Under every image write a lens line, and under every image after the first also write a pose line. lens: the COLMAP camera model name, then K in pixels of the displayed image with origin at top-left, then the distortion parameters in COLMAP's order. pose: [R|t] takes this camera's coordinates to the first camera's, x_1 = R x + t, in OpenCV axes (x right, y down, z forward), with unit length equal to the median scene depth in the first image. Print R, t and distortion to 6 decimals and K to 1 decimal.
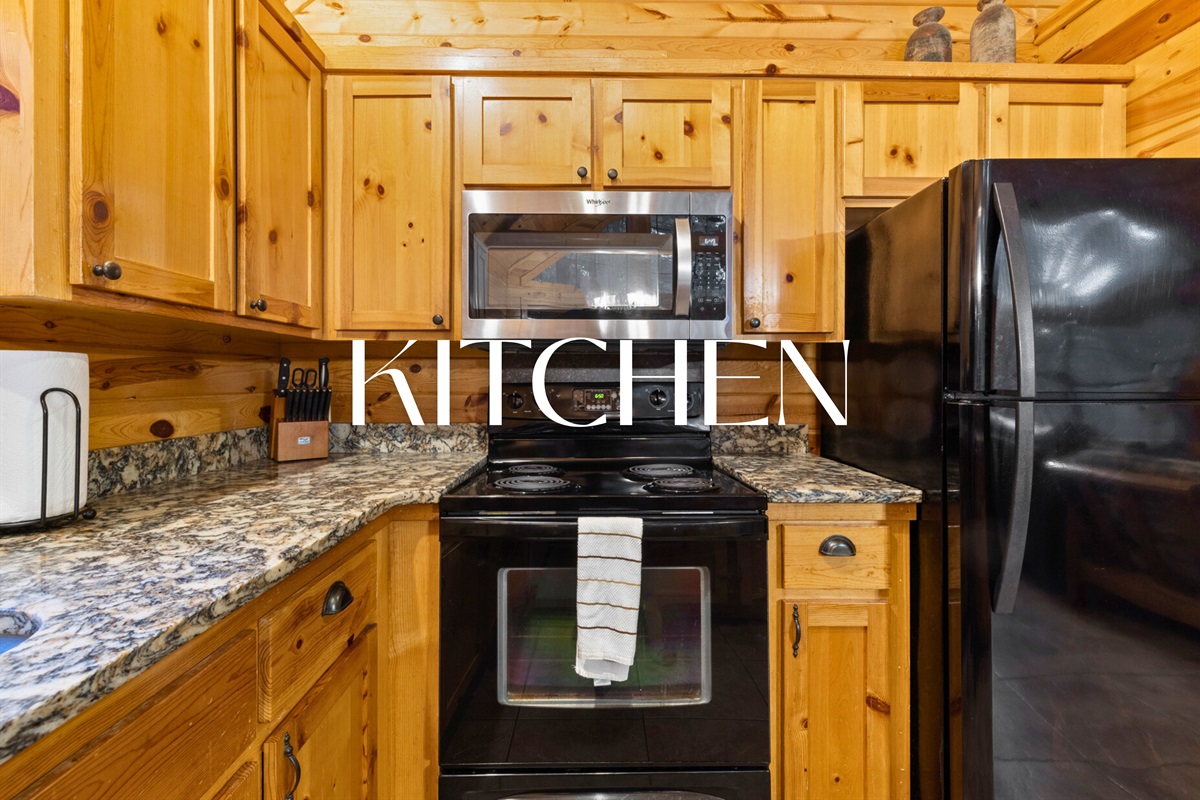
lens RADIAL K [[522.6, 0, 595.0], [0, 522.6, 377.7], [0, 0, 1]] dist [0.000005, 0.000416]
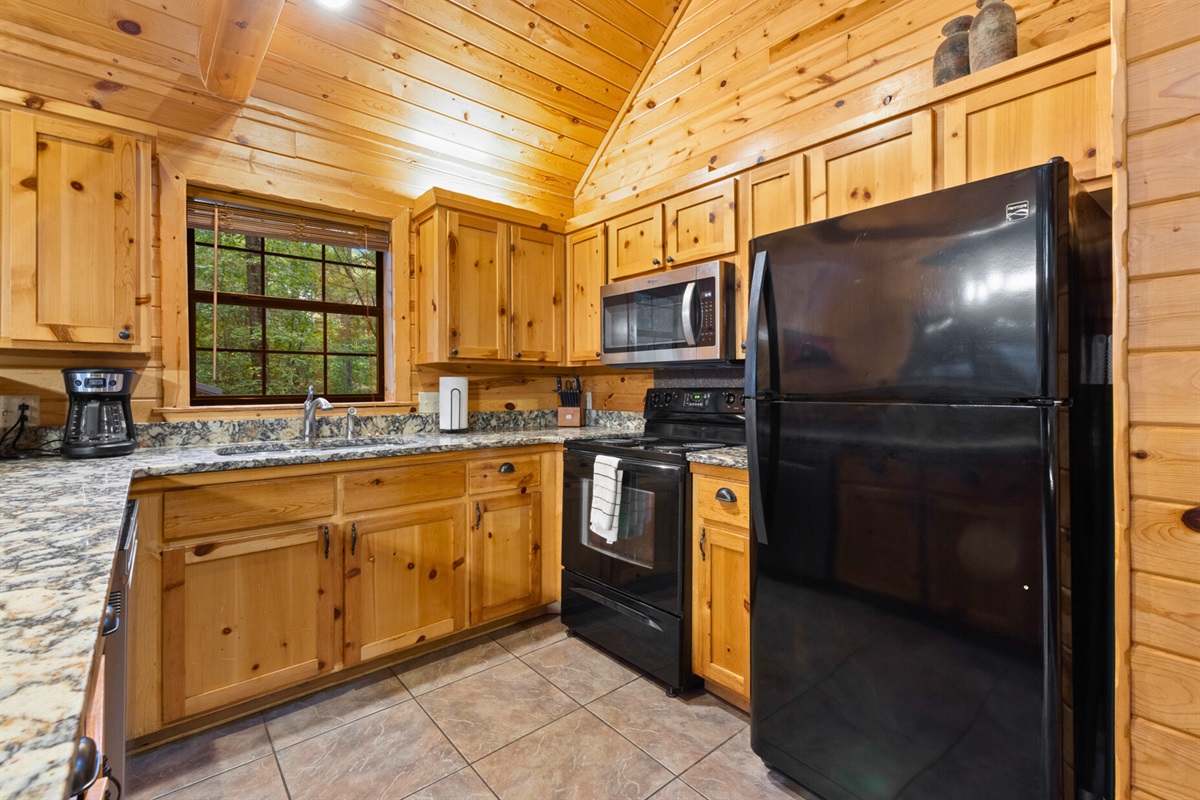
lens RADIAL K [[522.6, 0, 593.1], [0, 522.6, 384.2], [0, 0, 1]] dist [0.000005, 0.000416]
pose [[0.637681, -0.003213, -0.770294, 1.181877], [0.001534, 0.999995, -0.002902, 0.002650], [0.770299, 0.000669, 0.637682, -0.226716]]
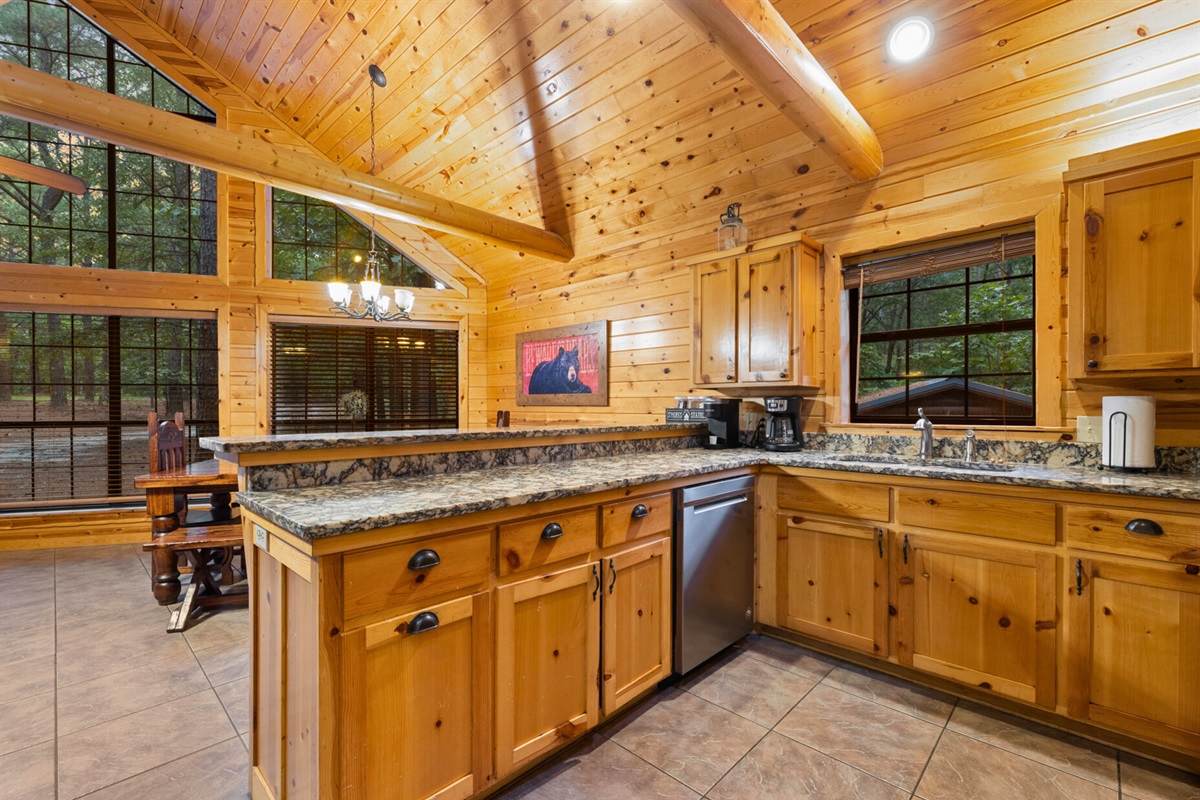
lens RADIAL K [[522.6, 0, 599.0], [0, 522.6, 408.9], [0, 0, 1]] dist [0.000005, 0.000416]
pose [[-0.702367, 0.000067, -0.711815, 1.396452], [-0.002049, 0.999996, 0.002116, 0.004002], [0.711812, 0.002945, -0.702363, 0.602993]]
